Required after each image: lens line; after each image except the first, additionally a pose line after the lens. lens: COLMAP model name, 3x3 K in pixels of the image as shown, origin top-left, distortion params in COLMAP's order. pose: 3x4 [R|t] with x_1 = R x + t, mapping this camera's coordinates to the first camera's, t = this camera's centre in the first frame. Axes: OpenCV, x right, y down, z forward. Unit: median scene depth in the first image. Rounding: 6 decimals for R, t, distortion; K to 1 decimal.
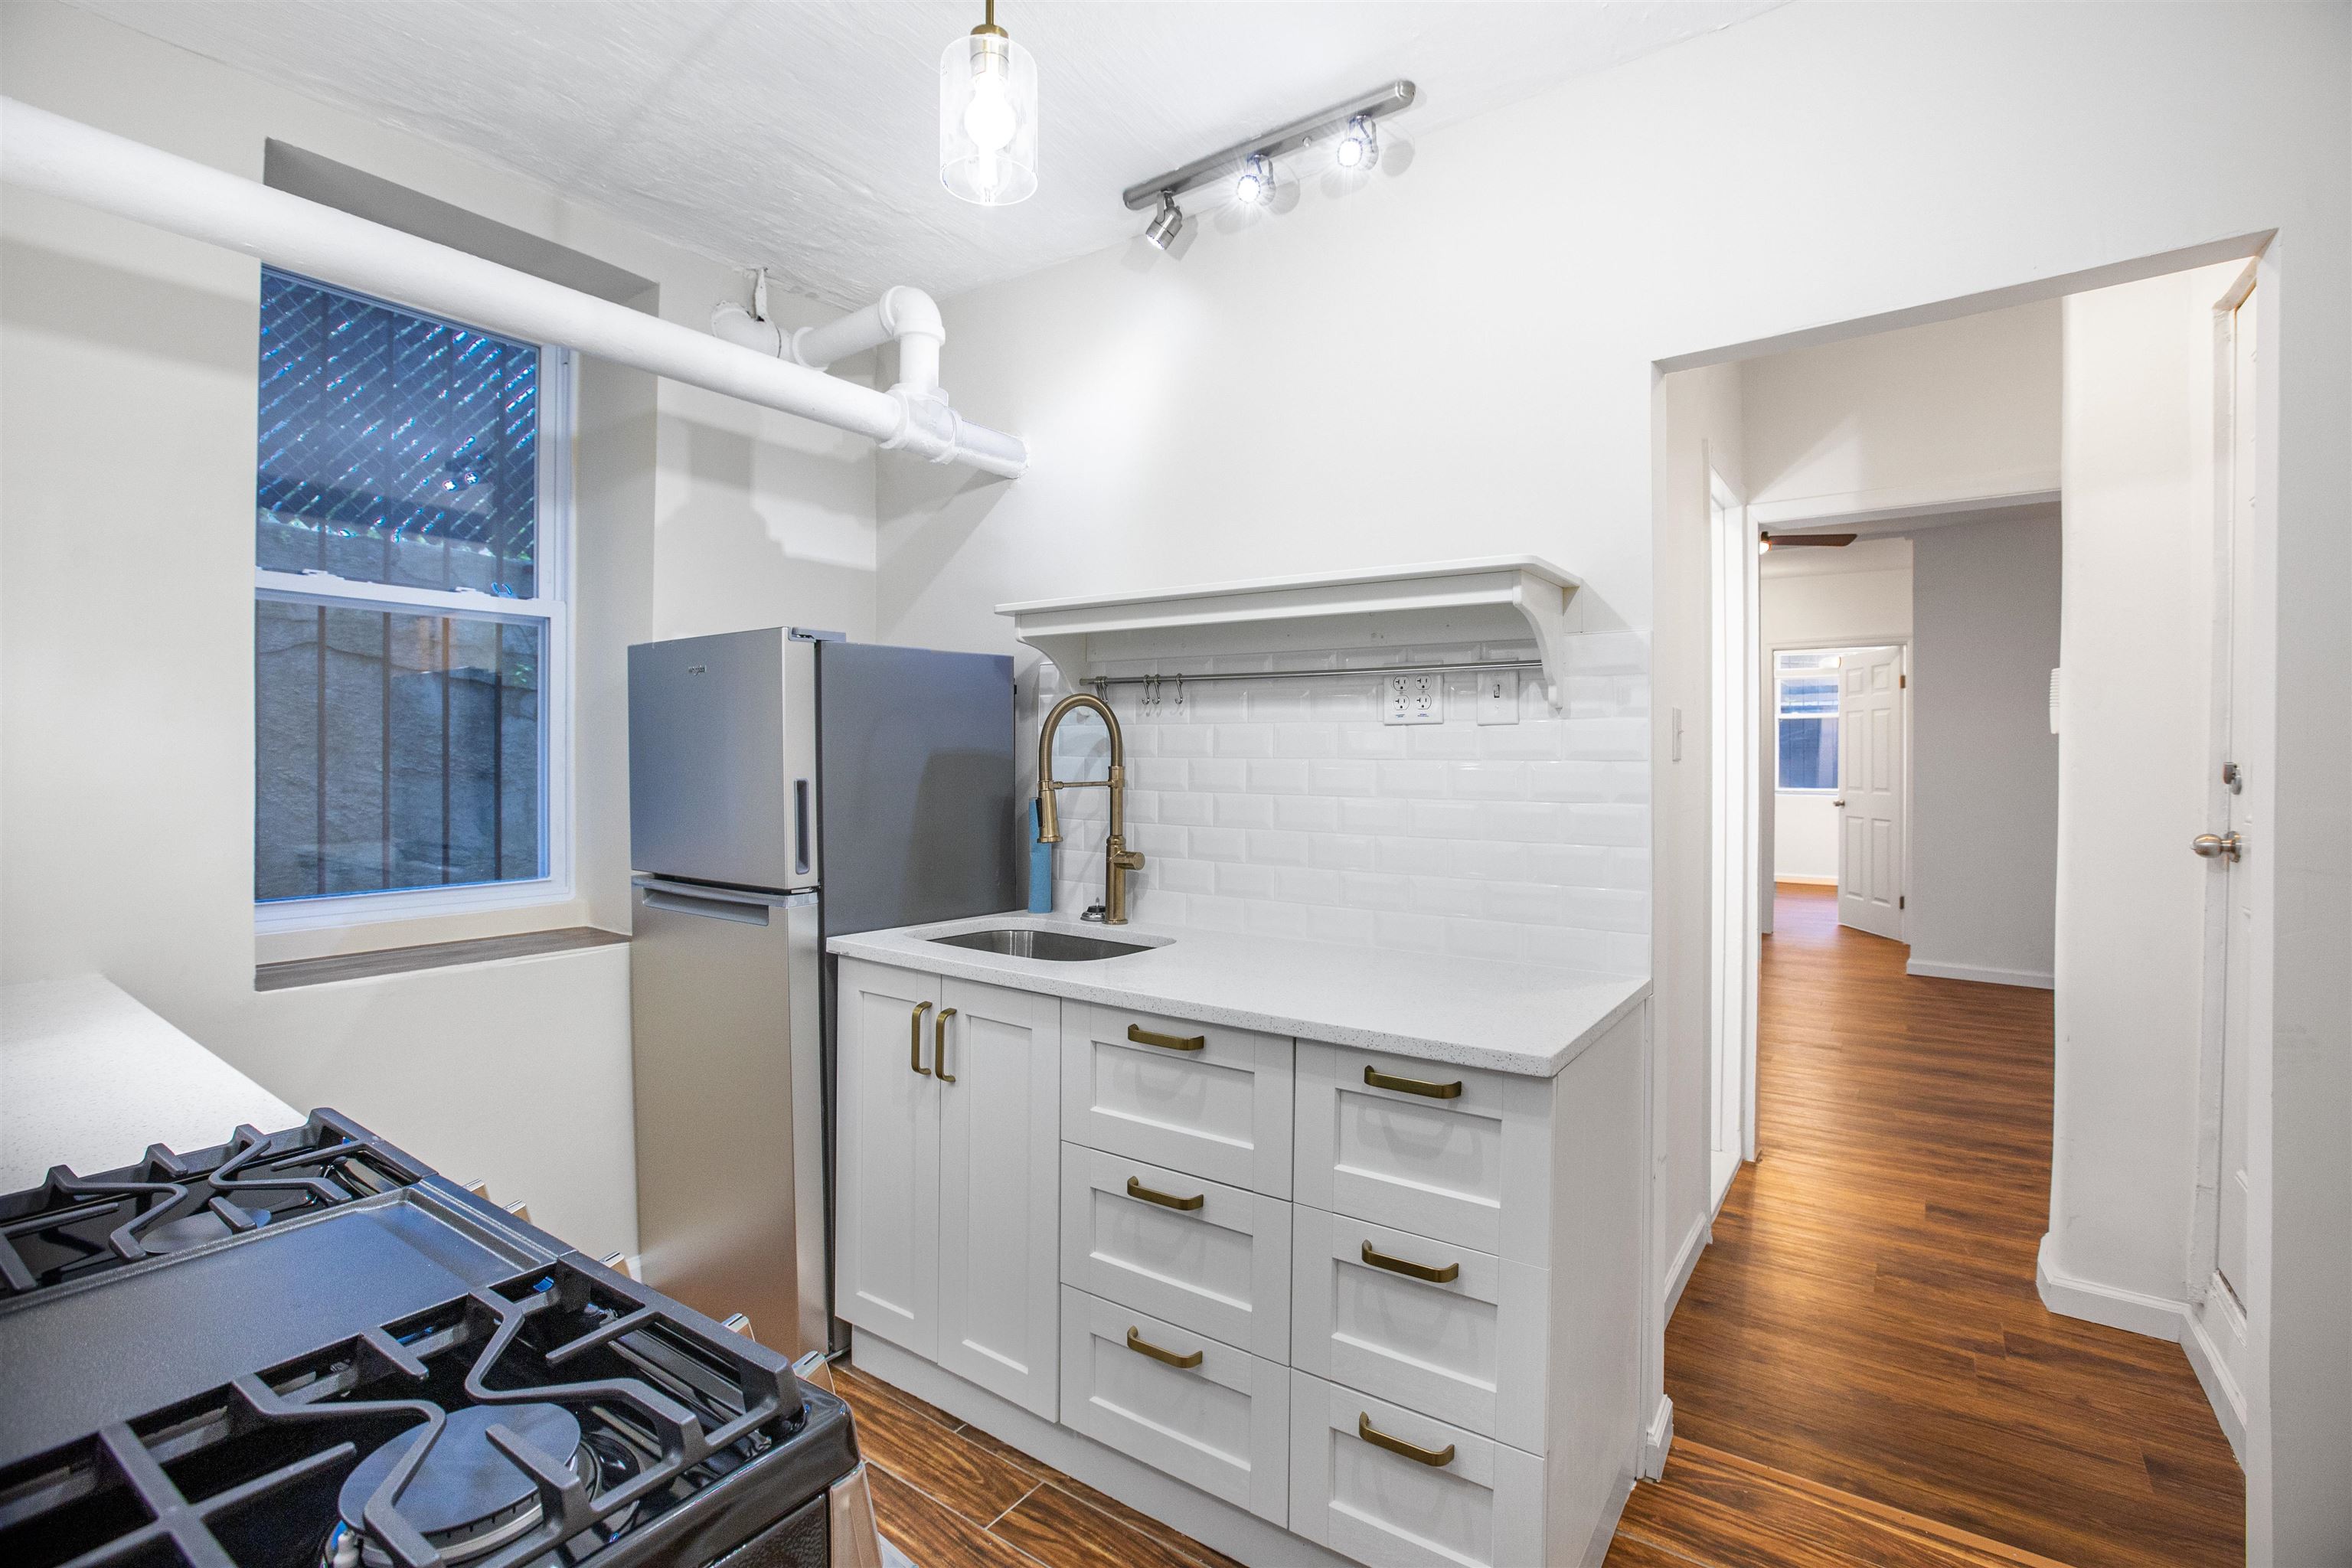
lens RADIAL K [[1066.2, 0, 1160.6], [0, 1066.2, 779.5], [0, 0, 1]] dist [-0.055660, 0.018190]
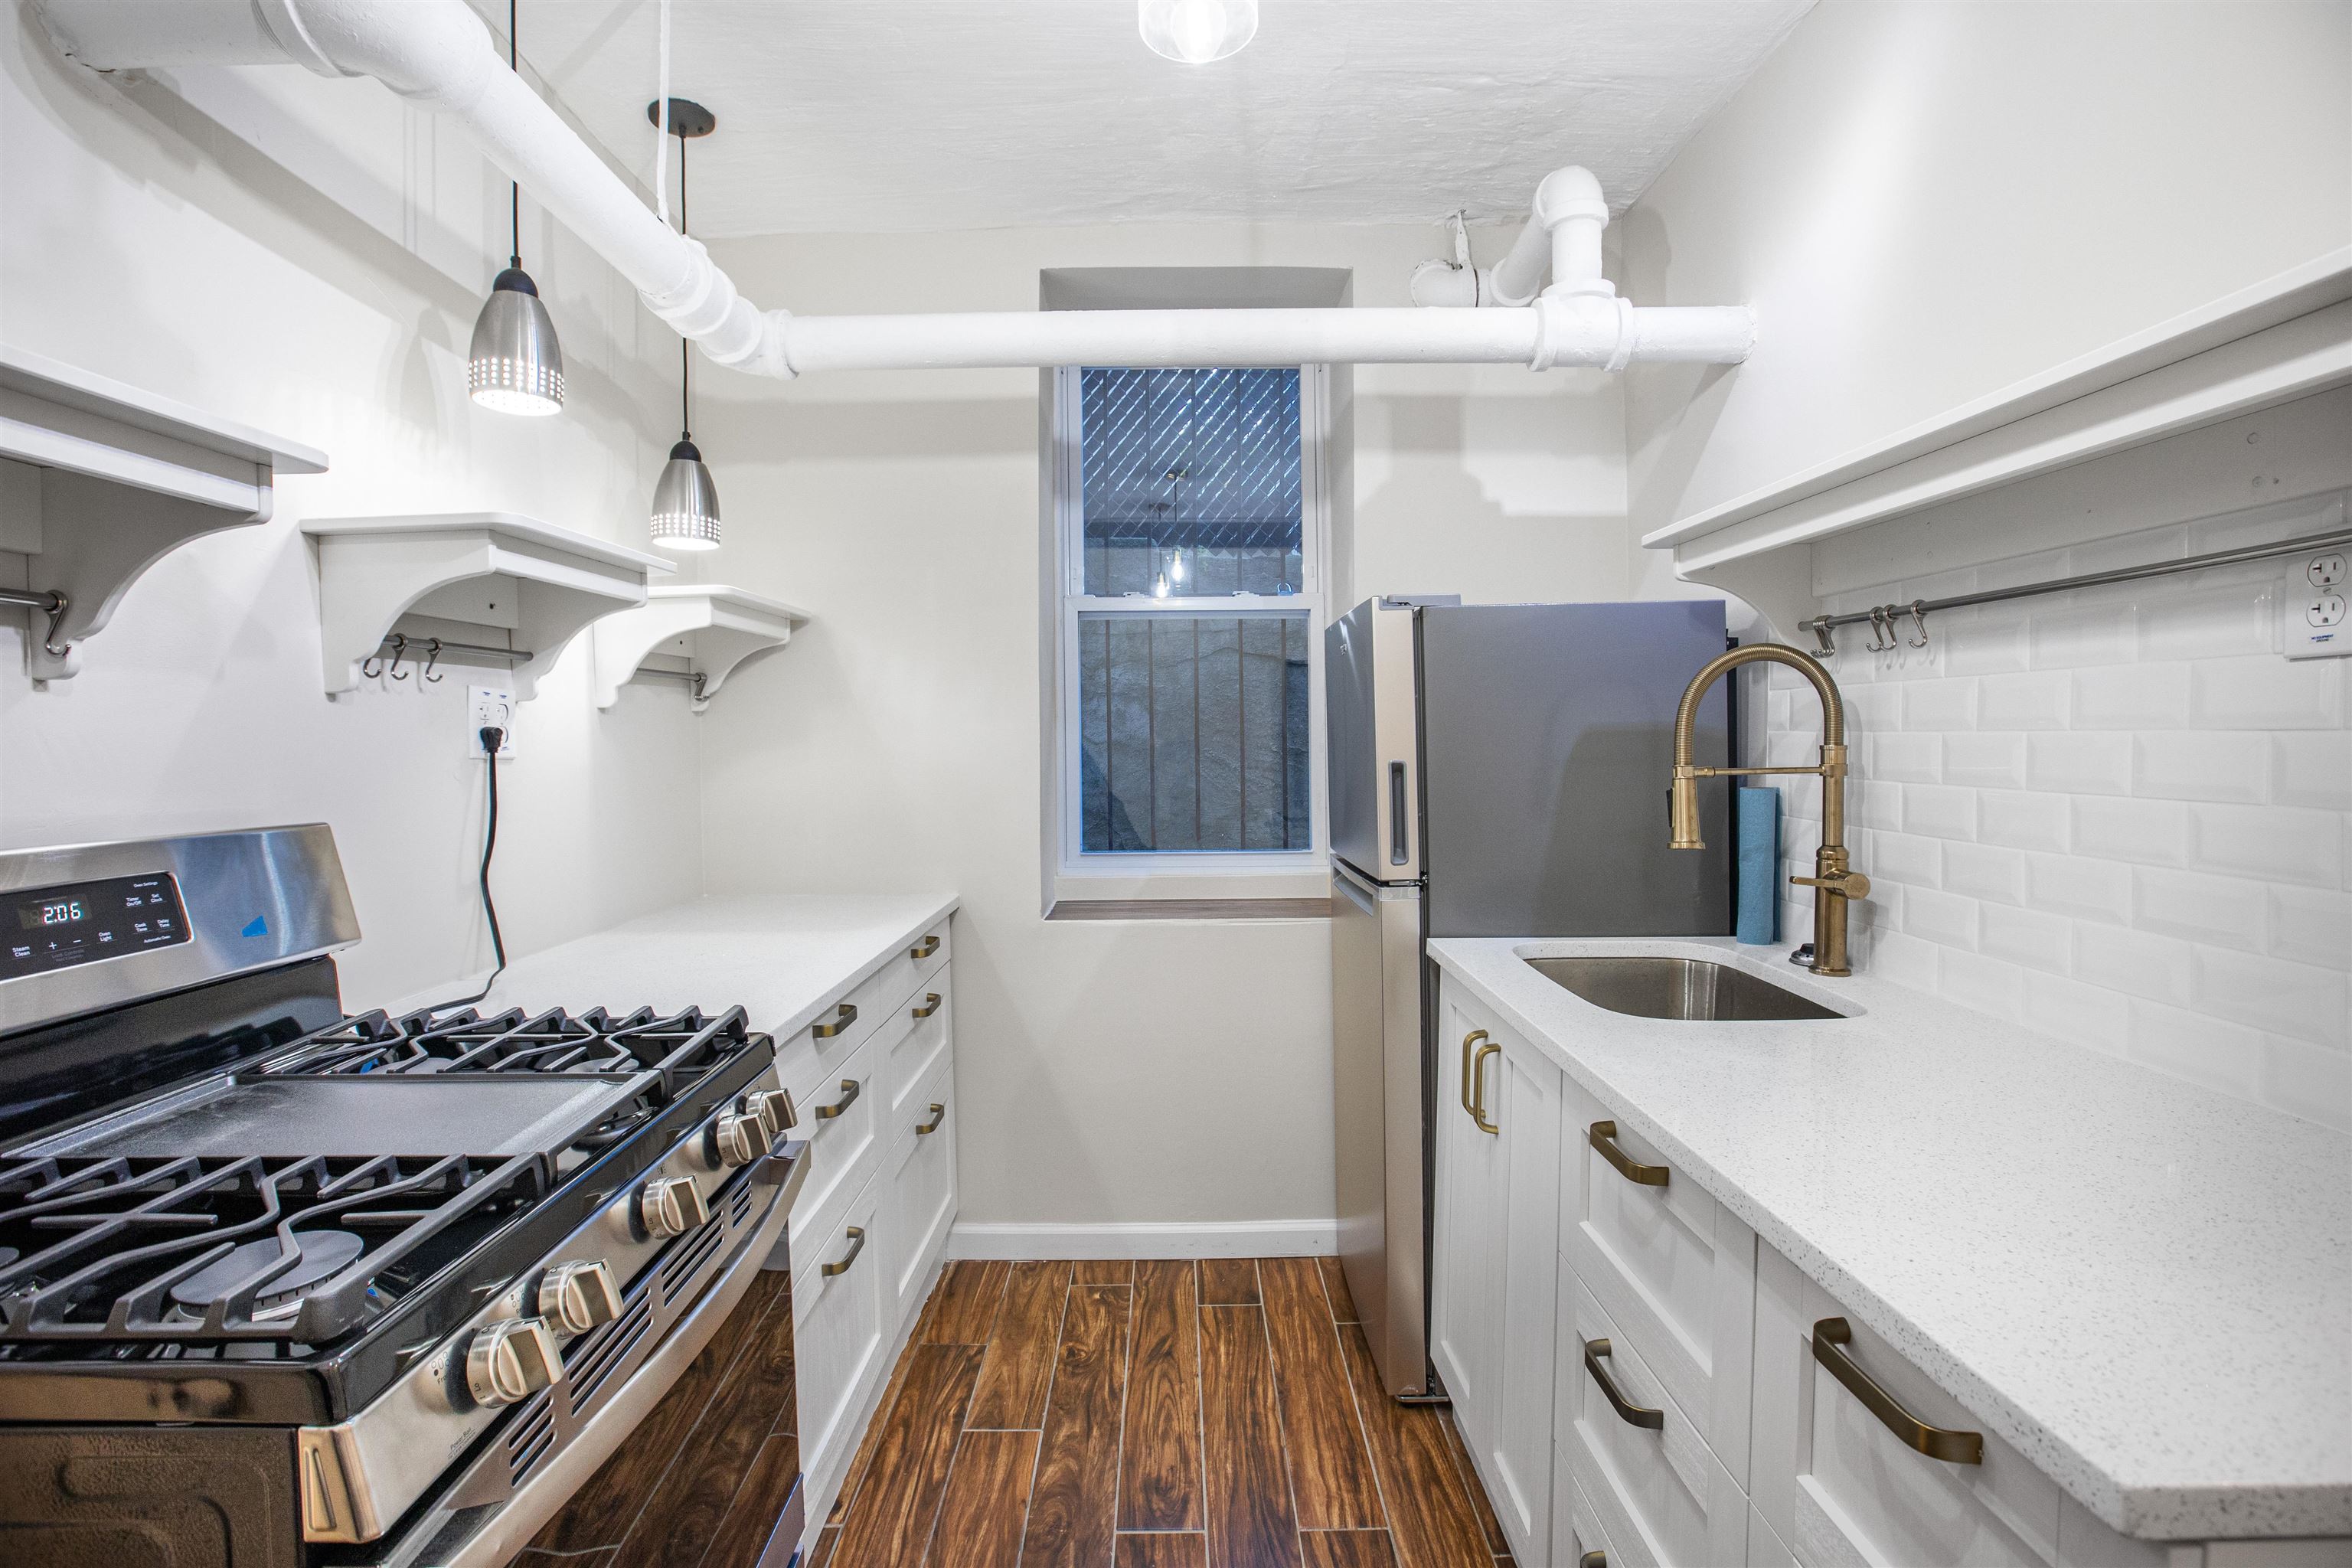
lens RADIAL K [[1066.2, 0, 1178.8], [0, 1066.2, 767.8], [0, 0, 1]] dist [-0.055660, 0.018190]
pose [[0.585871, 0.011745, -0.810319, 0.258184], [-0.002447, 0.999916, 0.012723, -0.005377], [0.810400, -0.005471, 0.585851, 0.268623]]
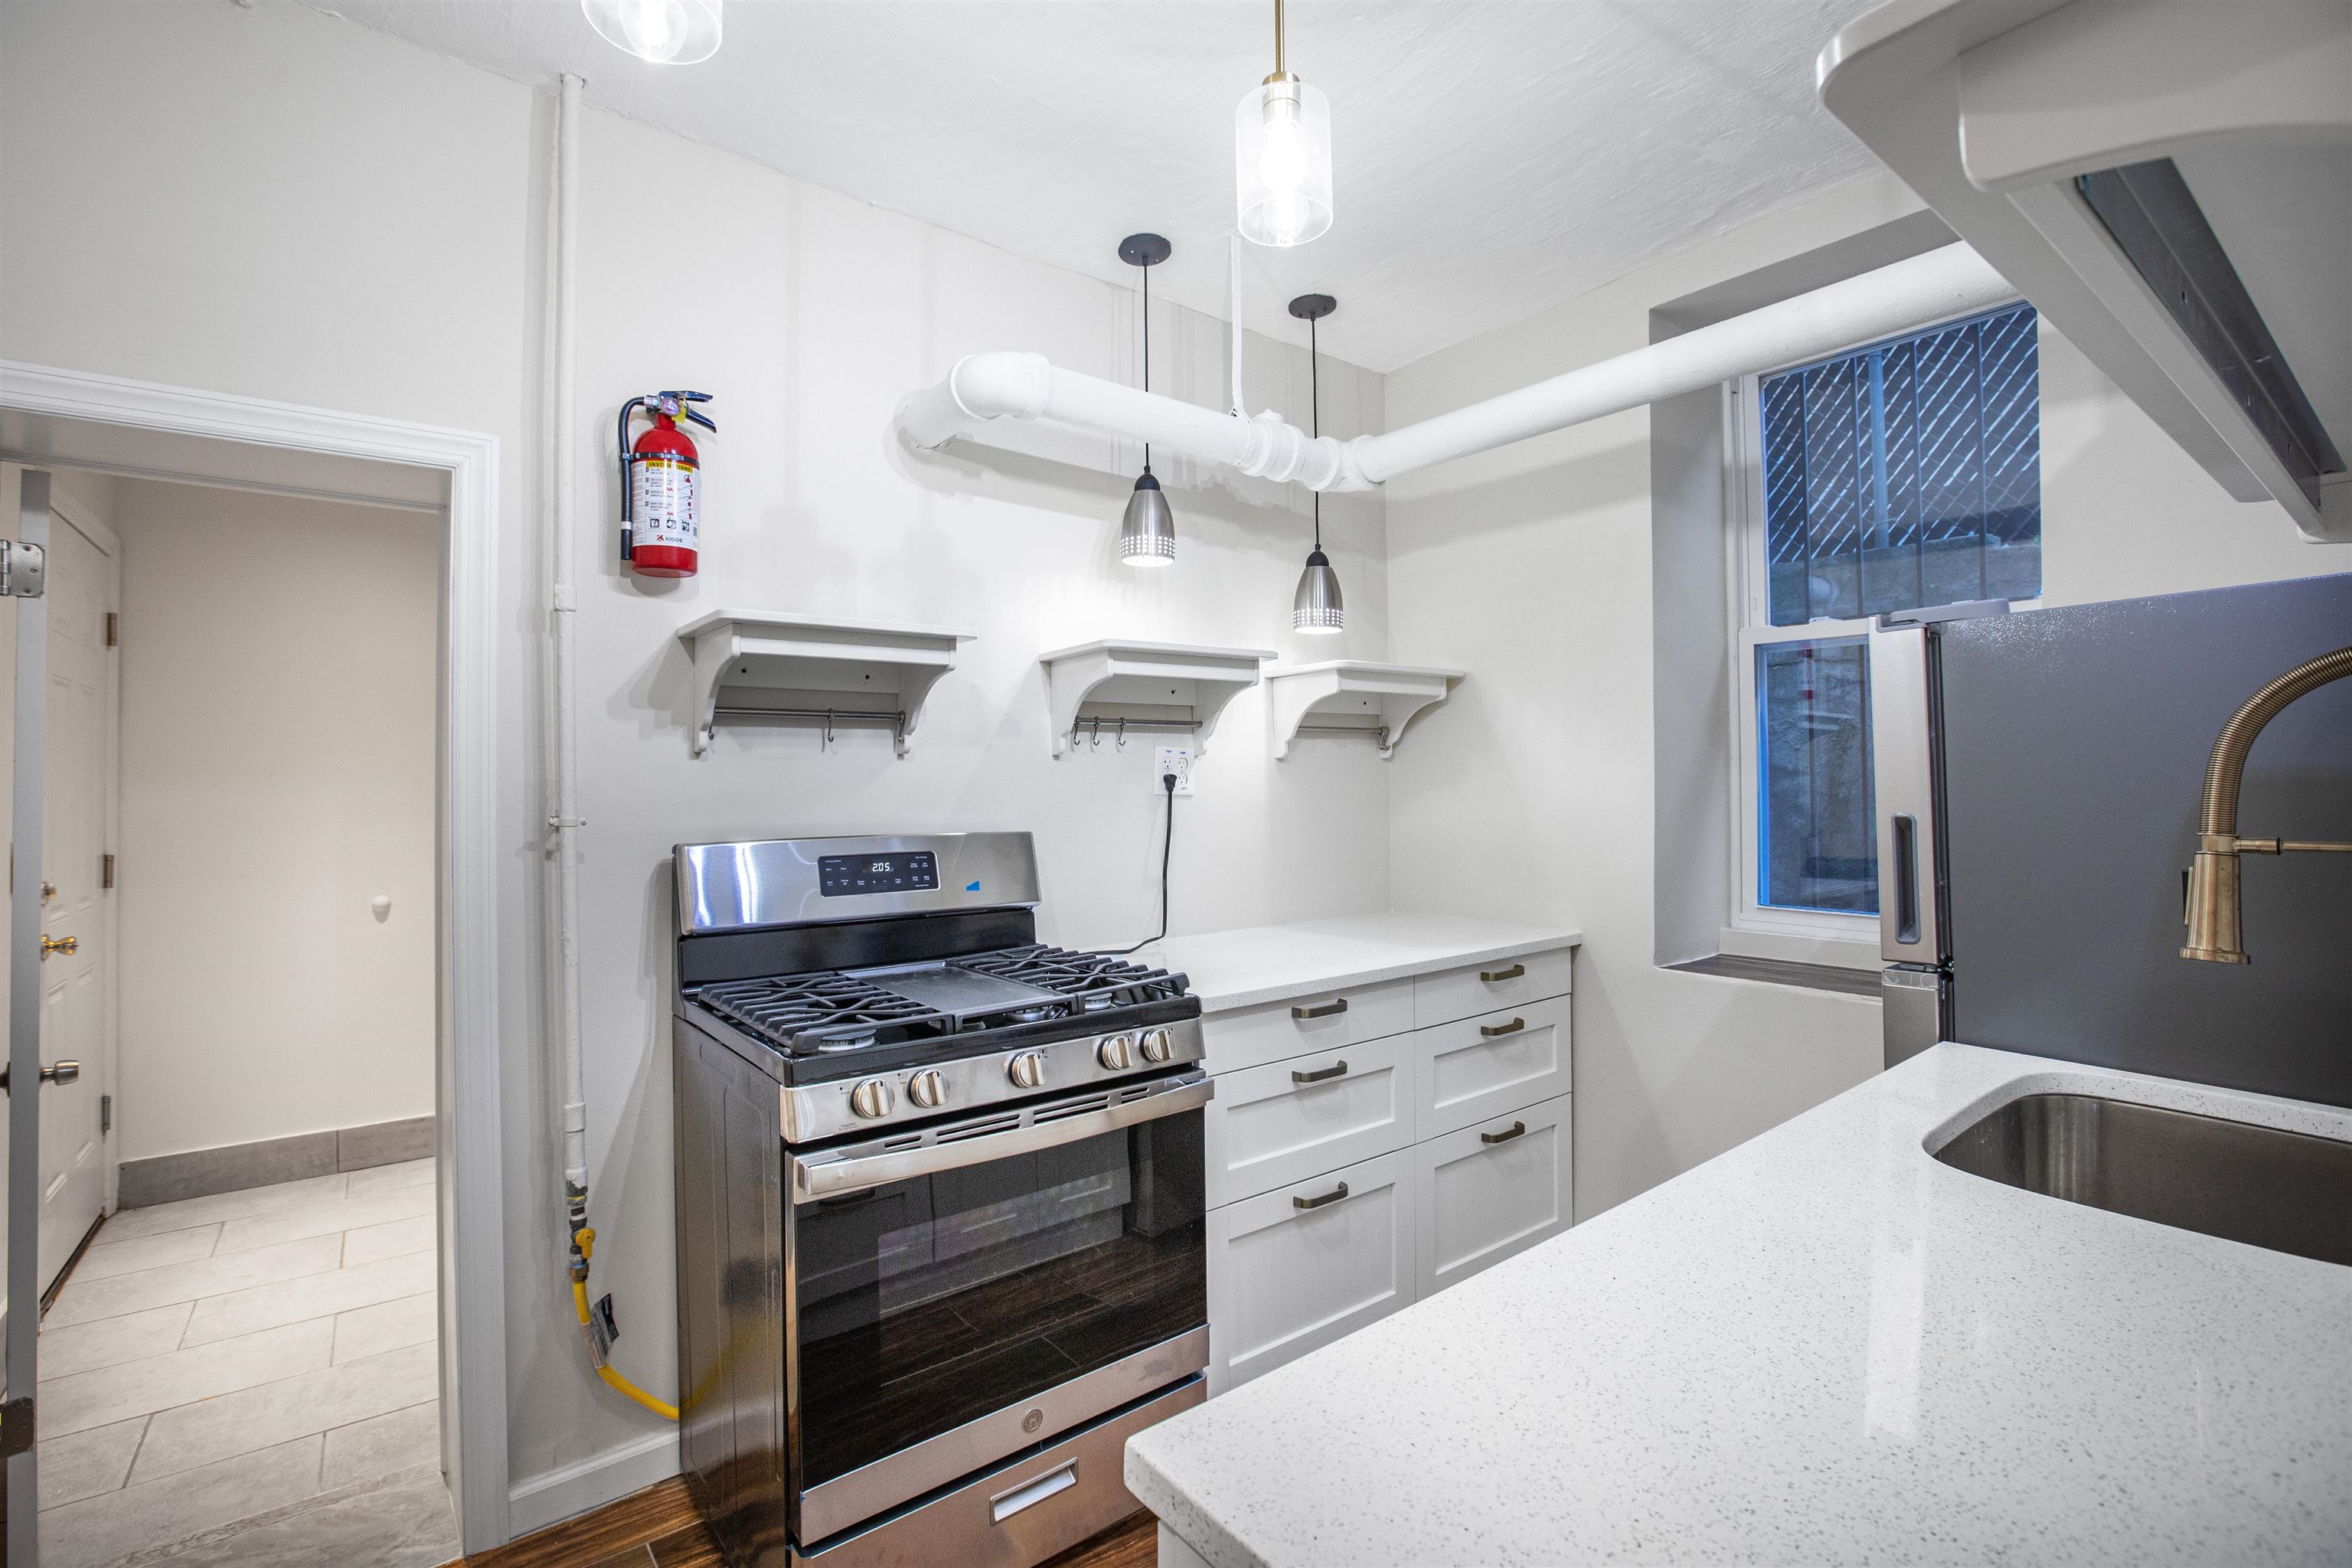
lens RADIAL K [[1066.2, 0, 1176.2], [0, 1066.2, 772.8], [0, 0, 1]] dist [-0.055660, 0.018190]
pose [[-0.284964, -0.011793, -0.958466, 0.442044], [-0.013381, 0.999876, -0.008324, -0.015393], [0.958445, 0.010453, -0.285087, 0.628136]]
